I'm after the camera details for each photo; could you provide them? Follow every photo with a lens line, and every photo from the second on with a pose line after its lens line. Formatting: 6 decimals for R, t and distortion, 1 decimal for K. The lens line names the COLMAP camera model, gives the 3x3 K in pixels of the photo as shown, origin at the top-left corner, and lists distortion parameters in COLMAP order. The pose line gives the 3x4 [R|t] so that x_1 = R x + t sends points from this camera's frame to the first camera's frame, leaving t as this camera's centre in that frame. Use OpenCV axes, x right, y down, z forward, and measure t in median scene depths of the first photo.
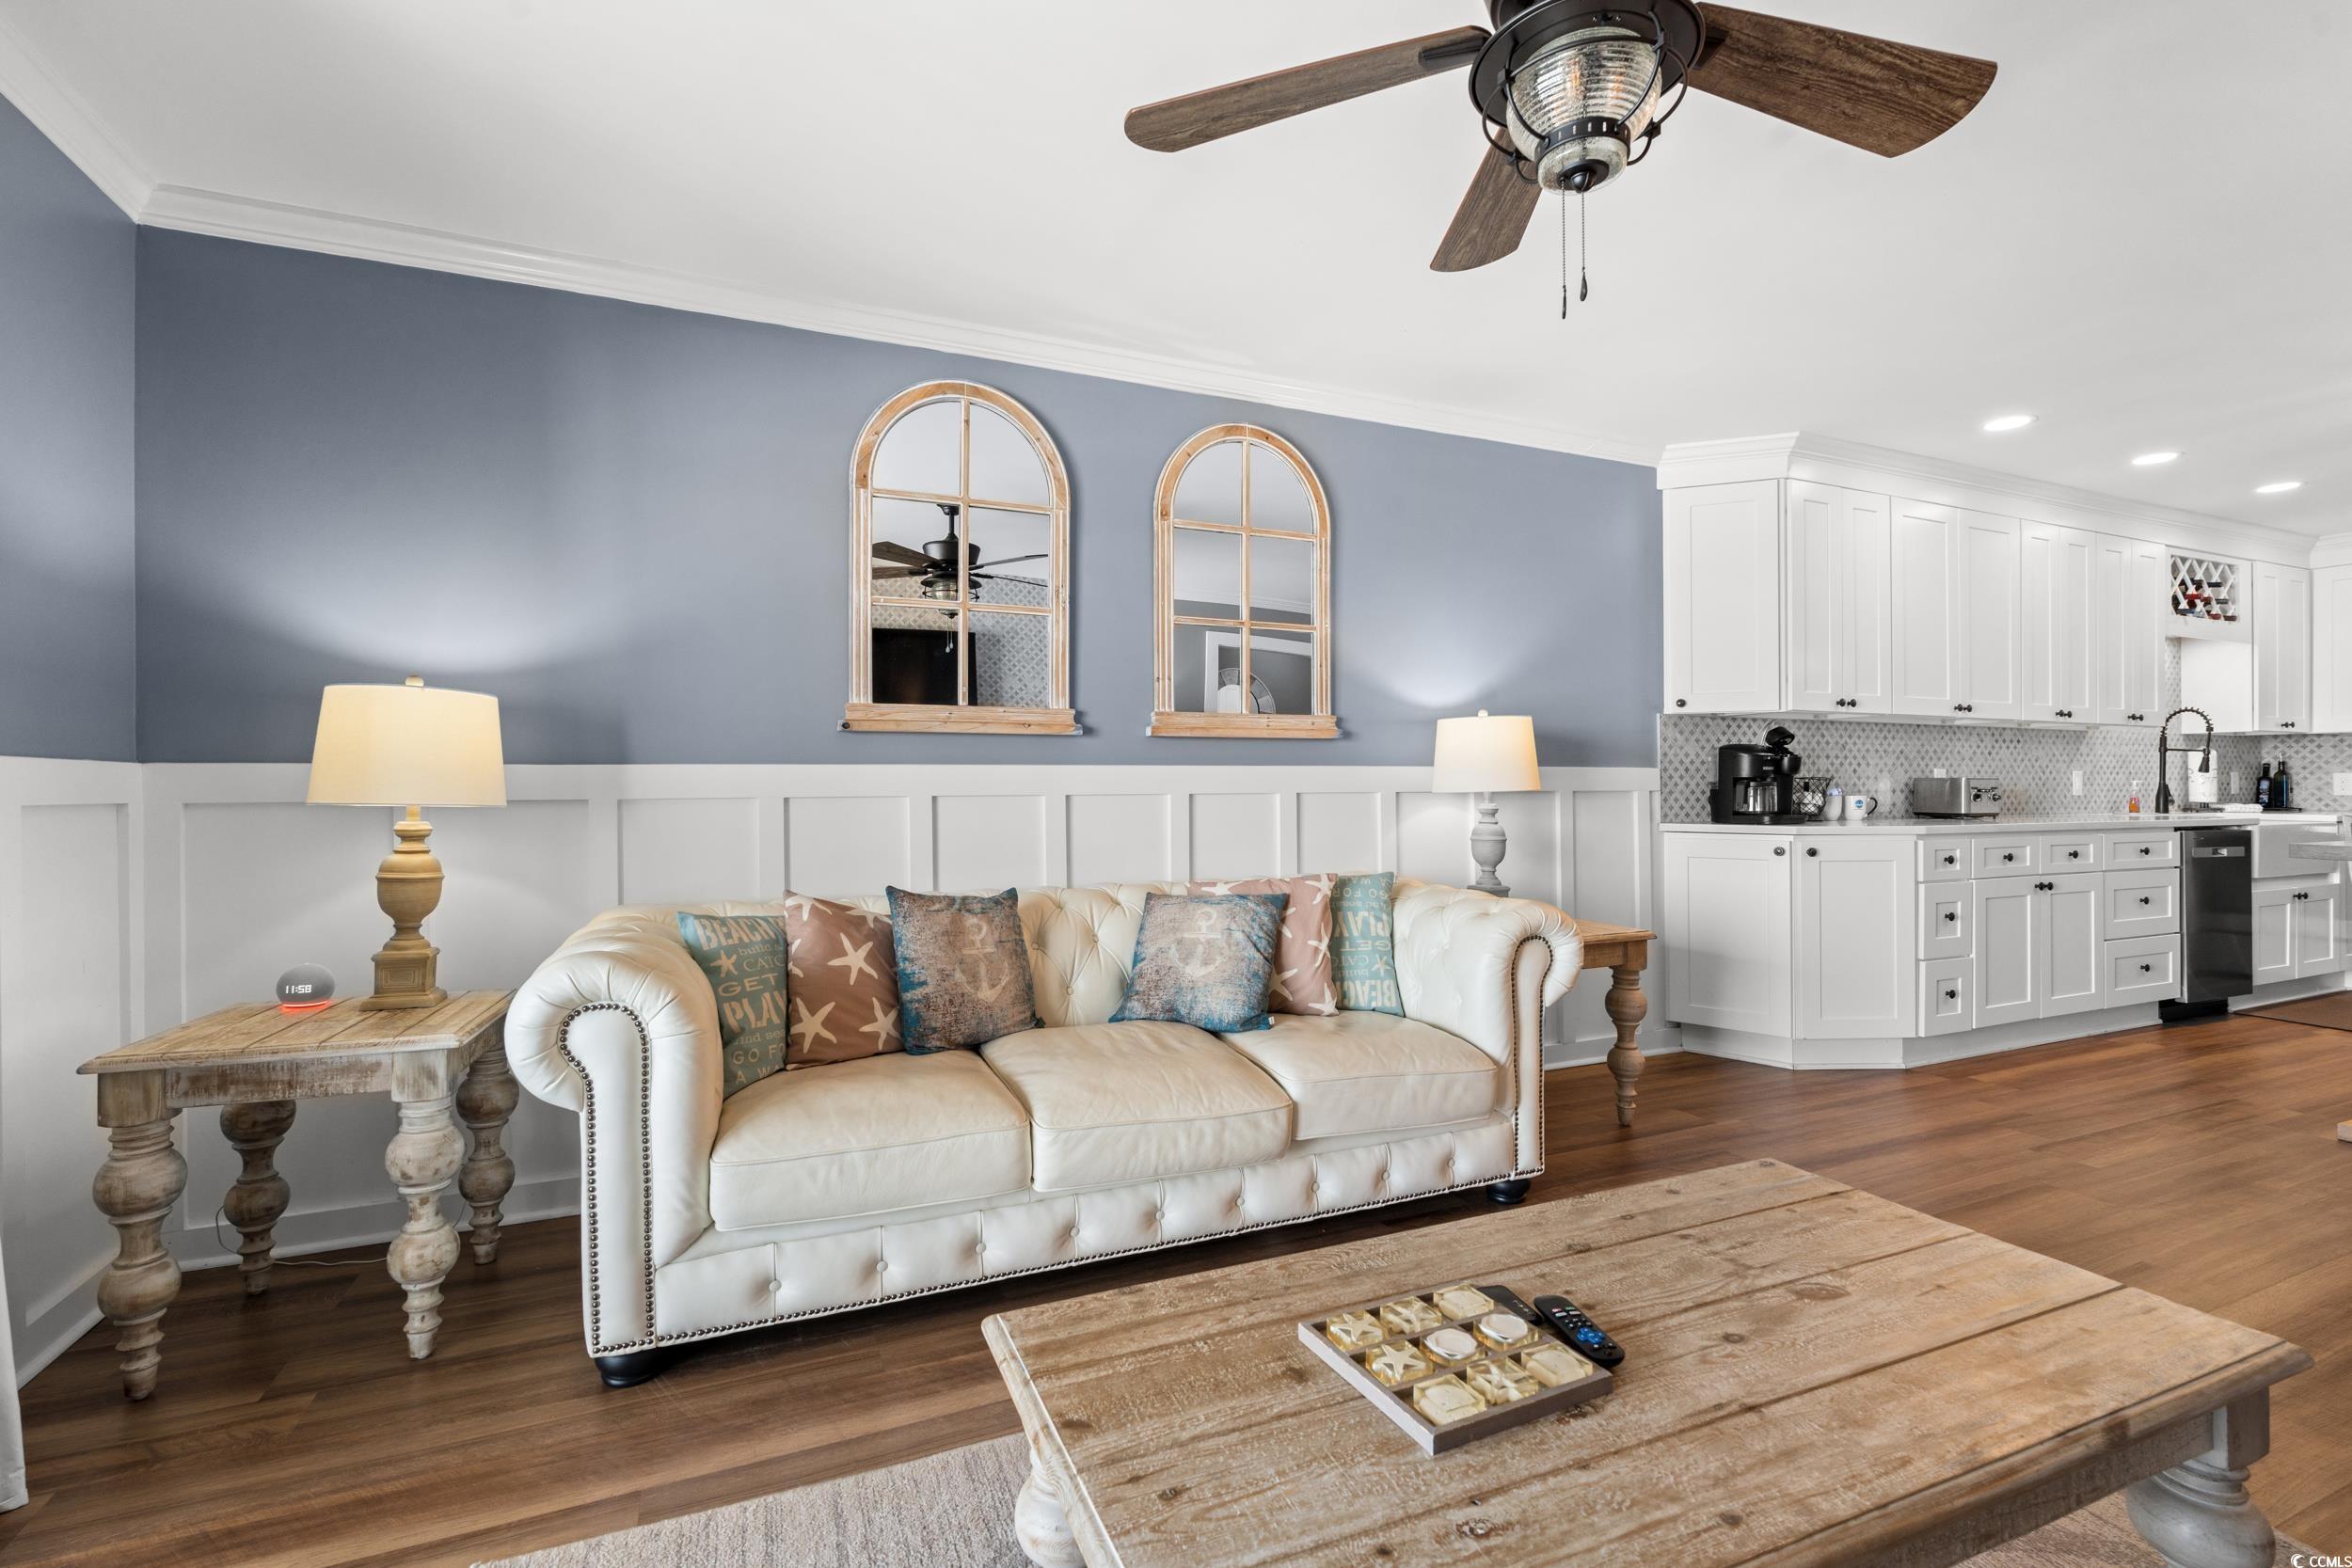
lens RADIAL K [[1044.3, 0, 1176.0], [0, 1044.3, 784.0], [0, 0, 1]] dist [-0.005897, 0.000453]
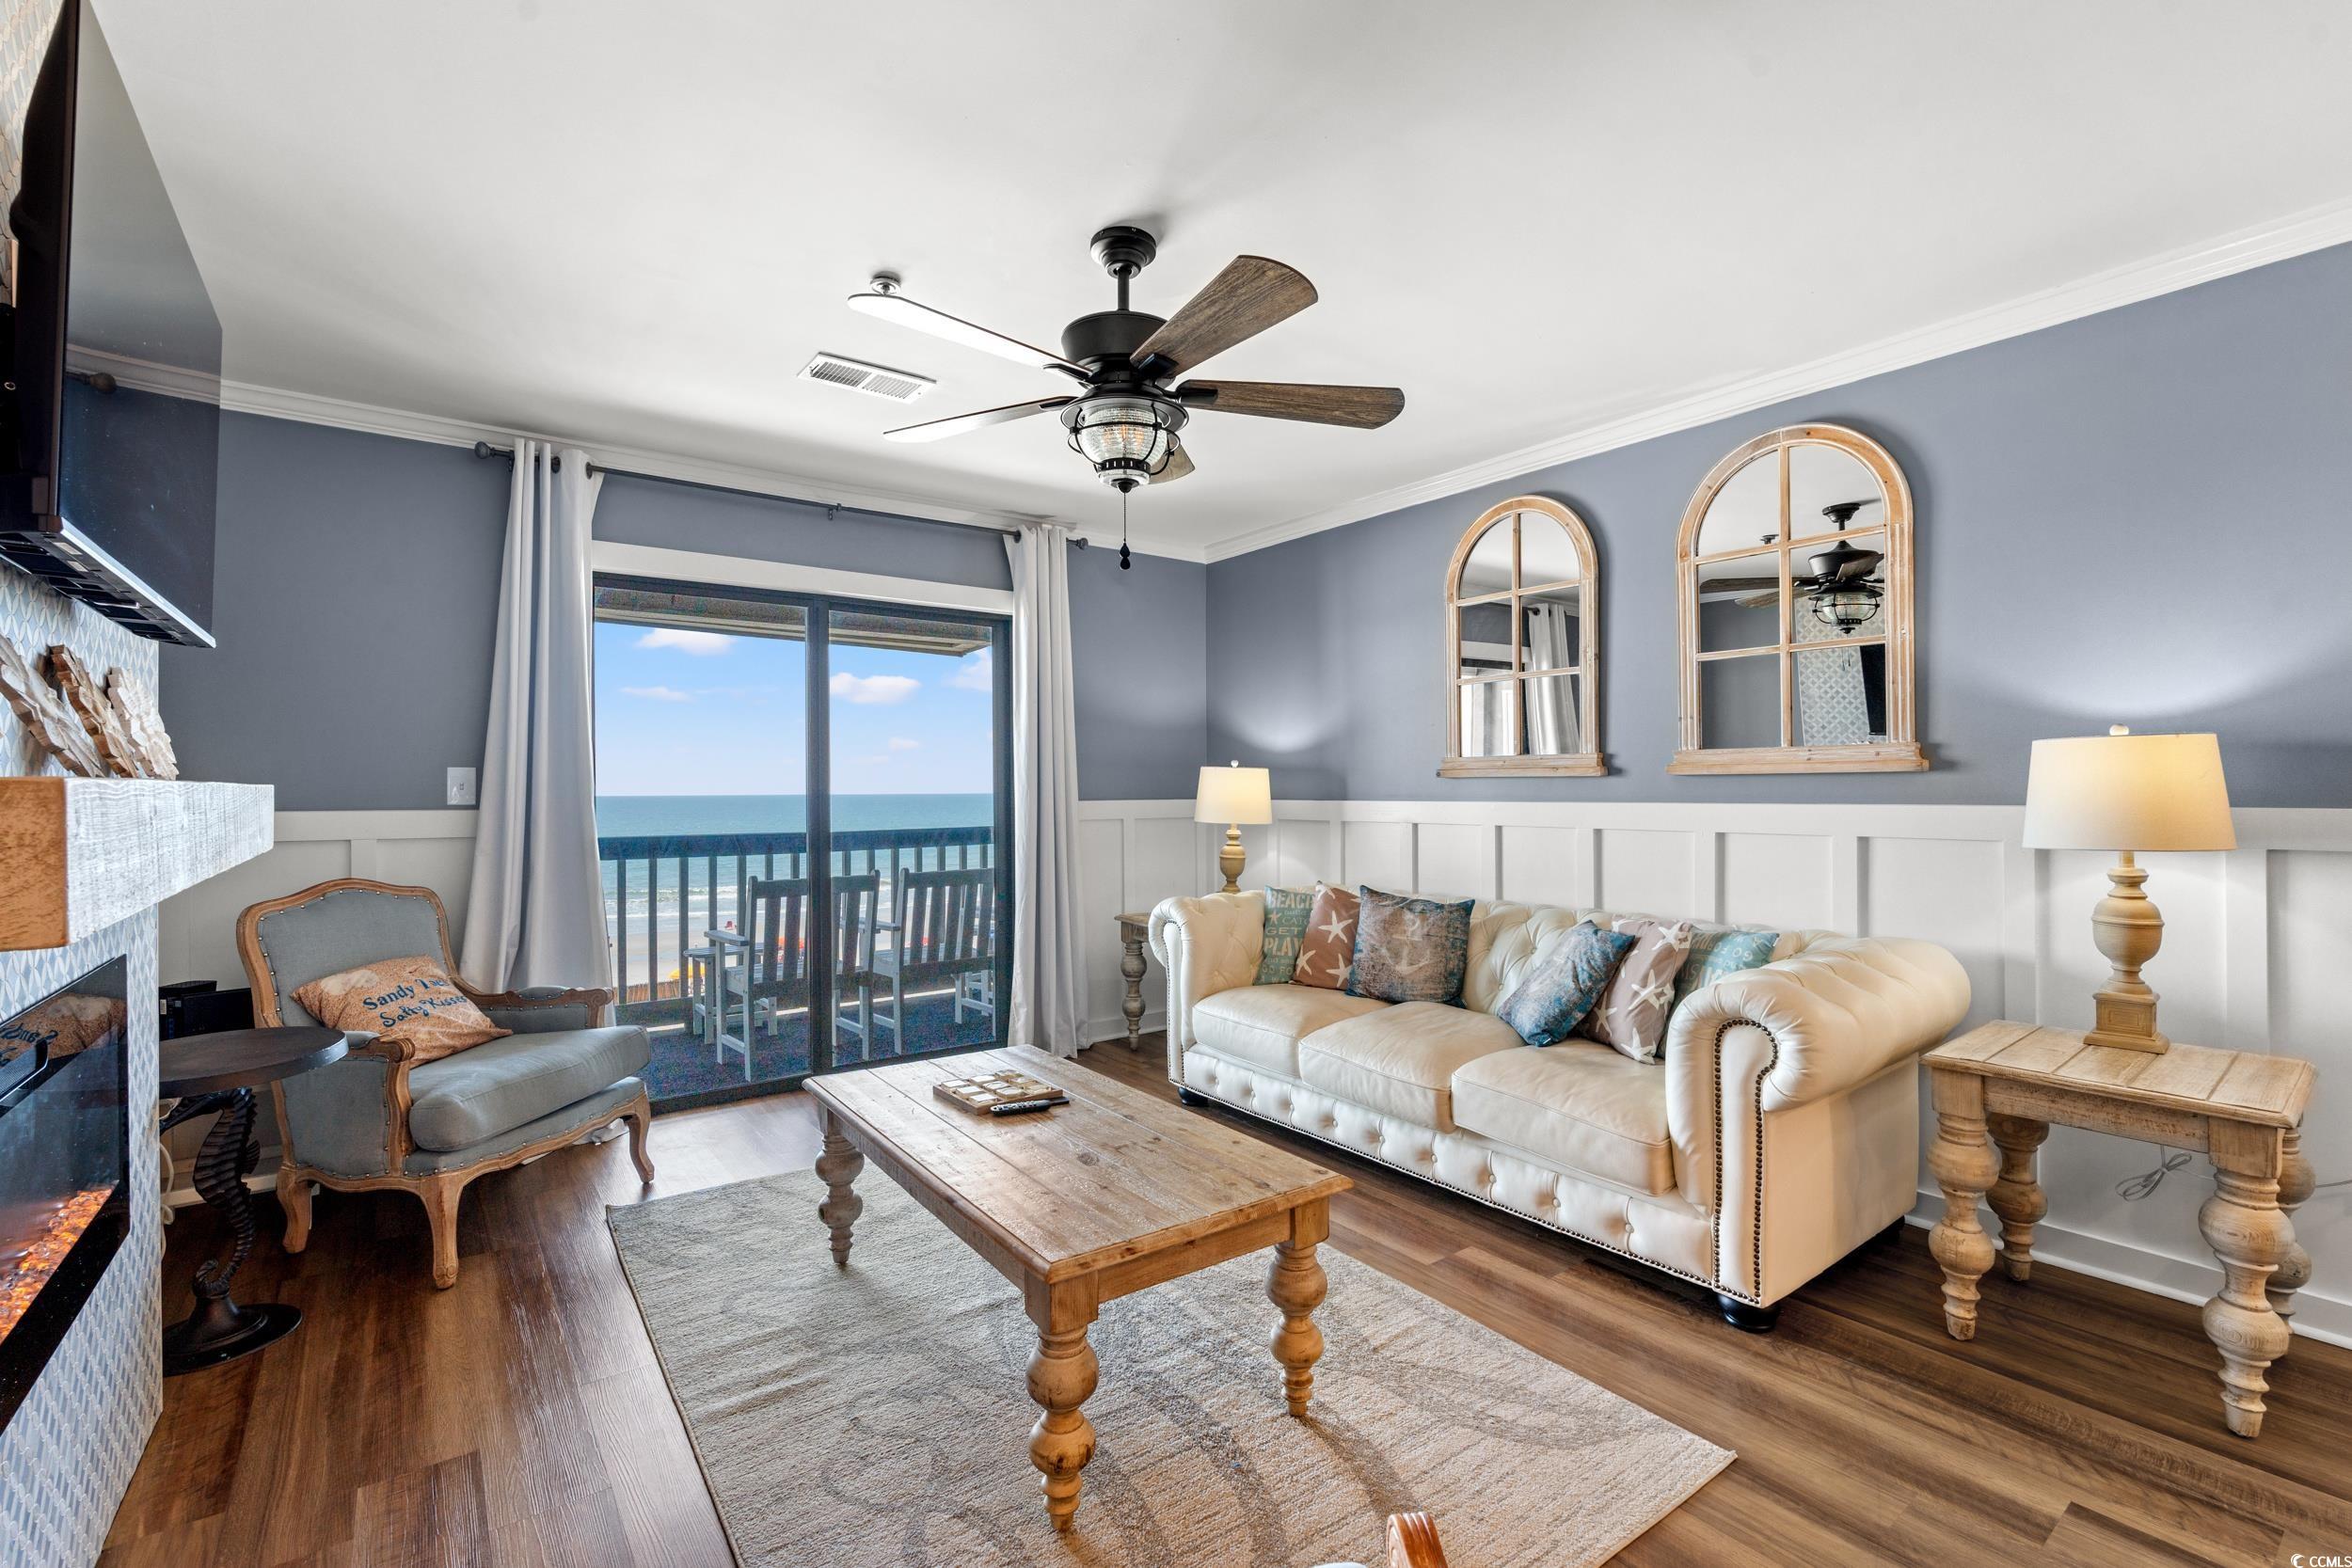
lens RADIAL K [[1031.7, 0, 1182.5], [0, 1031.7, 786.0], [0, 0, 1]] dist [-0.003945, -0.000215]
pose [[0.233605, 0.001873, -0.972330, 0.946623], [0.006520, 0.999973, 0.003492, -0.045898], [0.972310, -0.007156, 0.233587, 0.324834]]
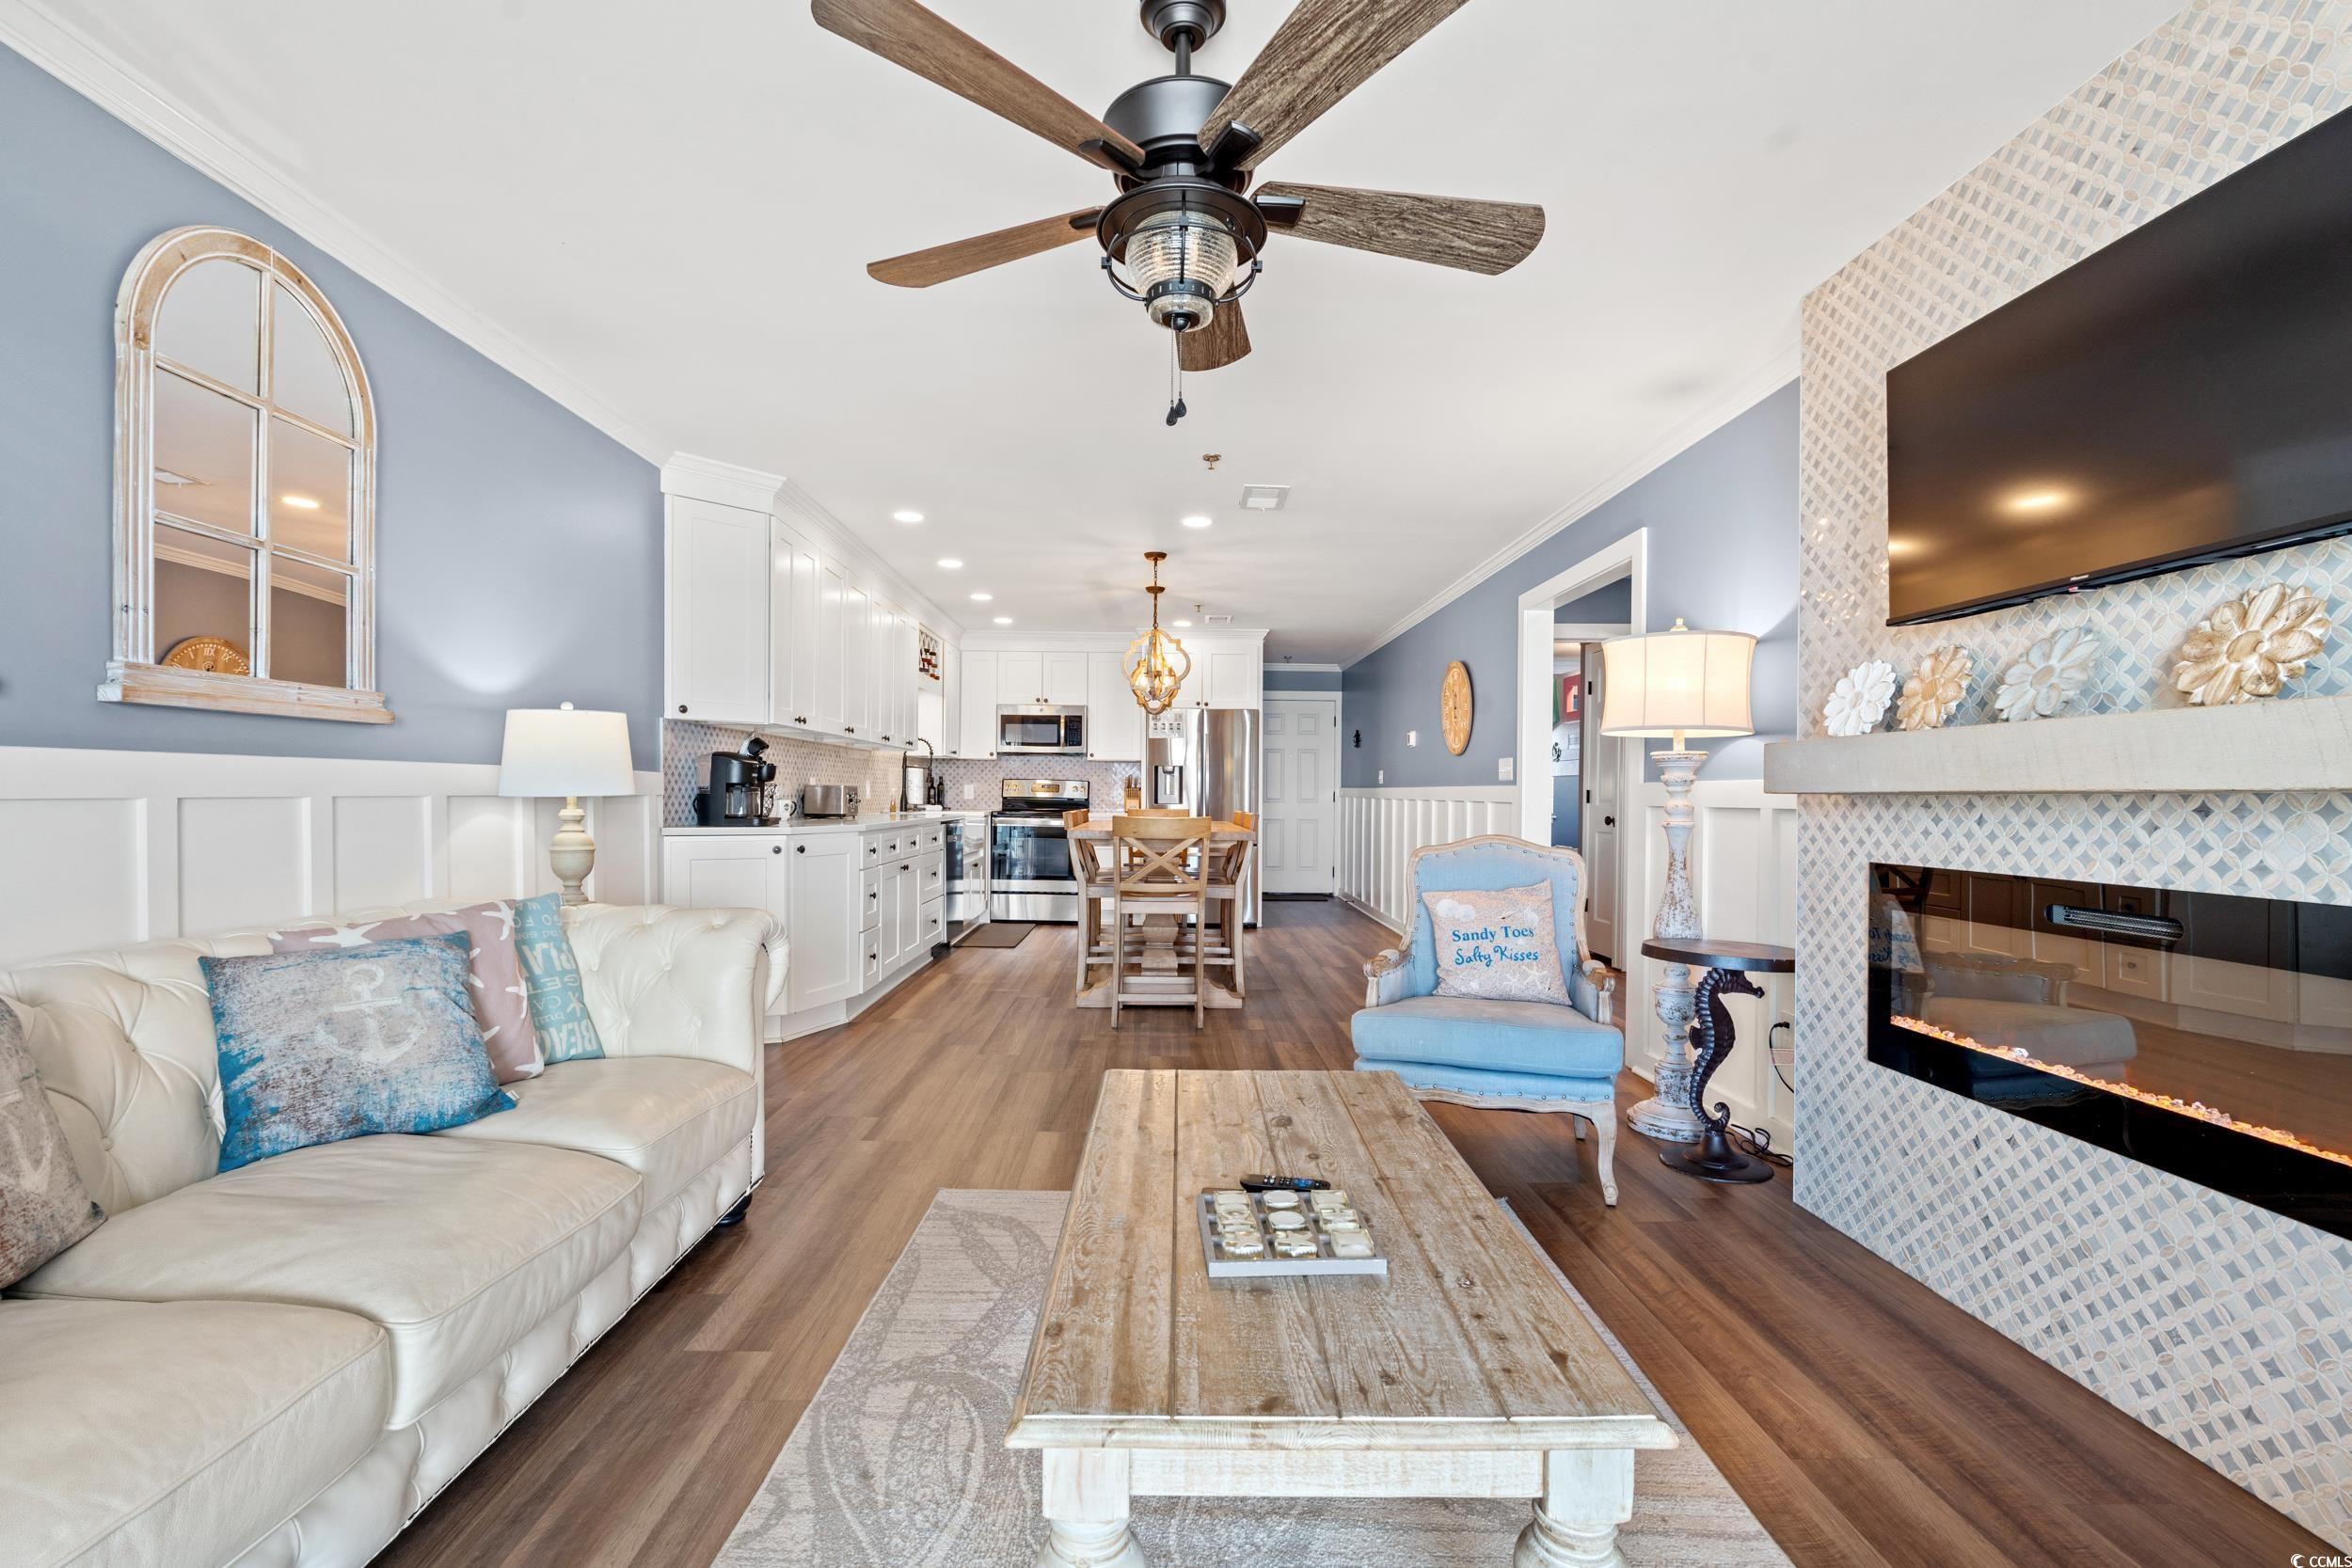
lens RADIAL K [[1042.9, 0, 1165.5], [0, 1042.9, 805.3], [0, 0, 1]] dist [-0.006740, 0.000015]
pose [[0.392470, -0.004581, 0.919753, -0.371255], [-0.011000, 0.999893, 0.009674, 0.001650], [-0.919699, -0.013914, 0.392378, 0.235520]]
